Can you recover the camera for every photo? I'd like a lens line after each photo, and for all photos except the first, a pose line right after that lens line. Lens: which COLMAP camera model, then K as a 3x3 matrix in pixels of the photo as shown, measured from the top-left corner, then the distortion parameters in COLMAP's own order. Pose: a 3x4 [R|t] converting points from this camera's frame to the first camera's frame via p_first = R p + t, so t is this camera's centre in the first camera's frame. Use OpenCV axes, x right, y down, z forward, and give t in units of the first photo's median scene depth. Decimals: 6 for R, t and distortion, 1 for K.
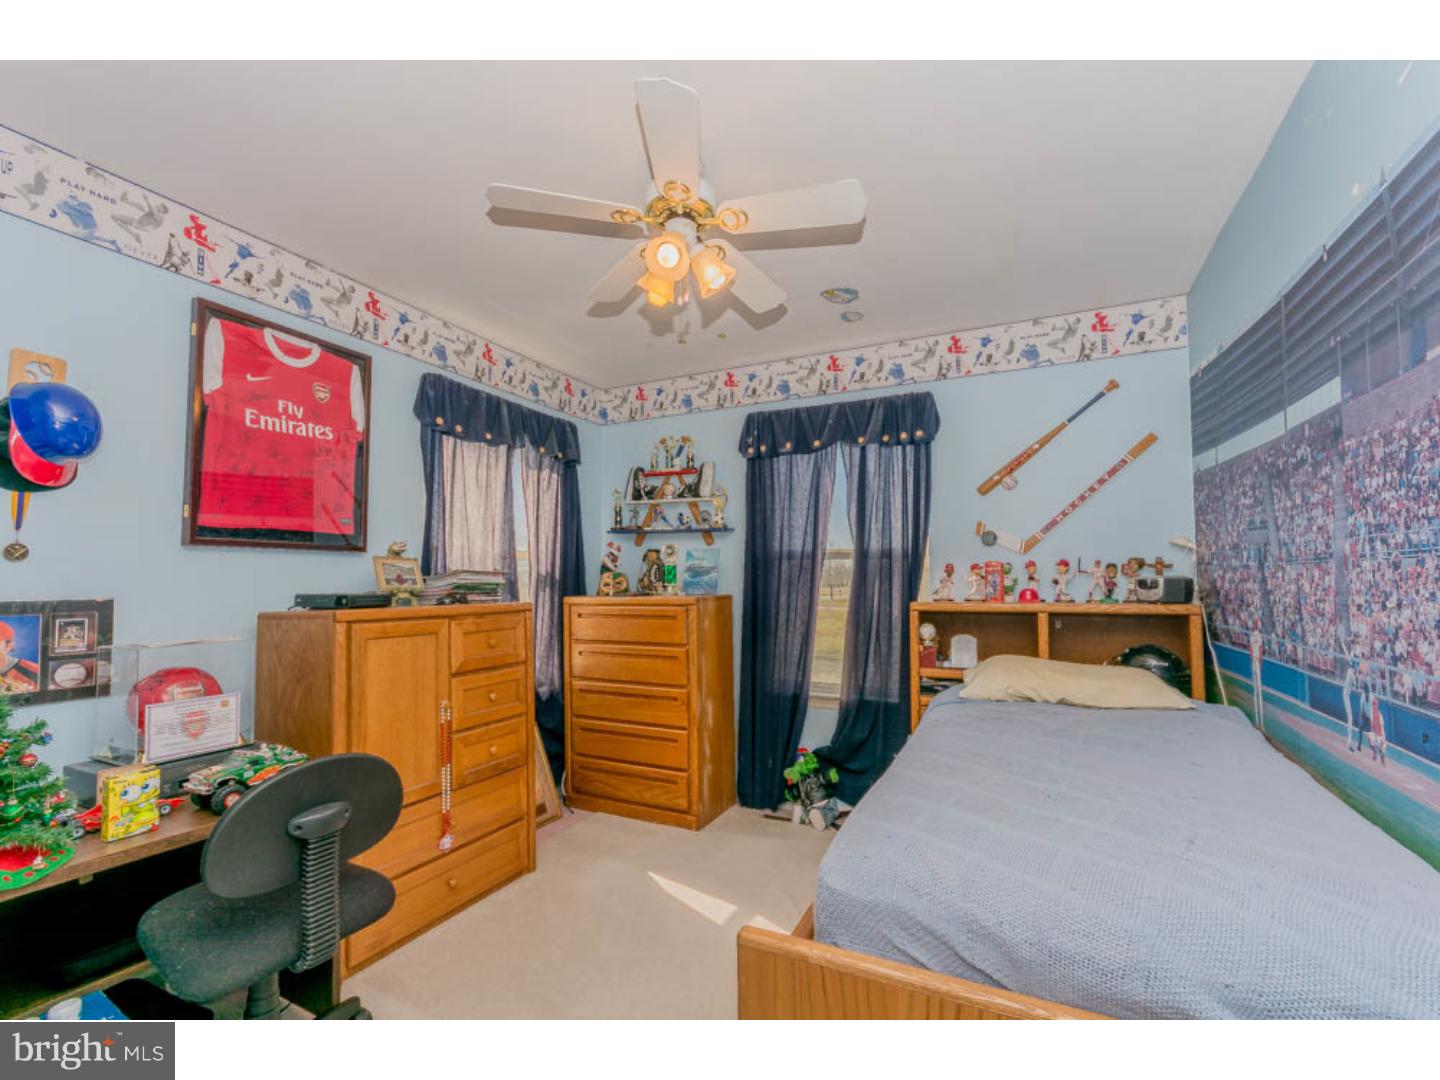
lens RADIAL K [[632.3, 0, 713.0], [0, 632.3, 571.2], [0, 0, 1]] dist [-0.001046, -0.000003]
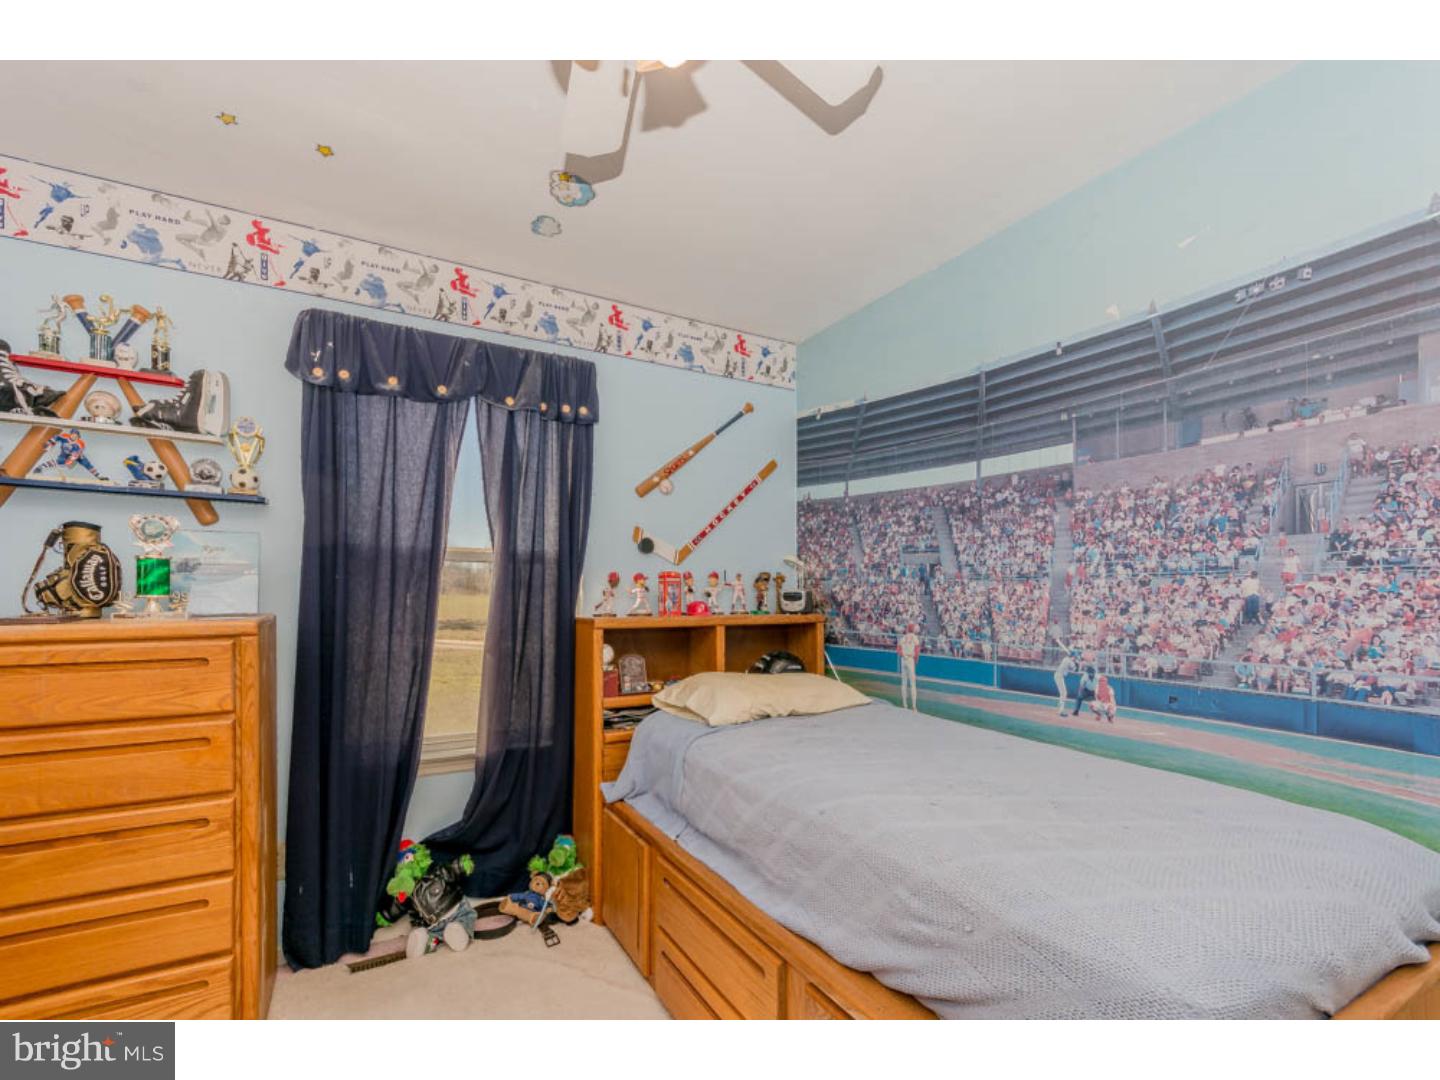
lens RADIAL K [[651.9, 0, 727.2], [0, 651.9, 601.8], [0, 0, 1]] dist [-0.000423, -0.000112]
pose [[0.557341, -0.006346, 0.830260, -0.273325], [-0.016908, 0.999677, 0.018991, 0.008387], [-0.830112, -0.024622, 0.557053, 0.383309]]
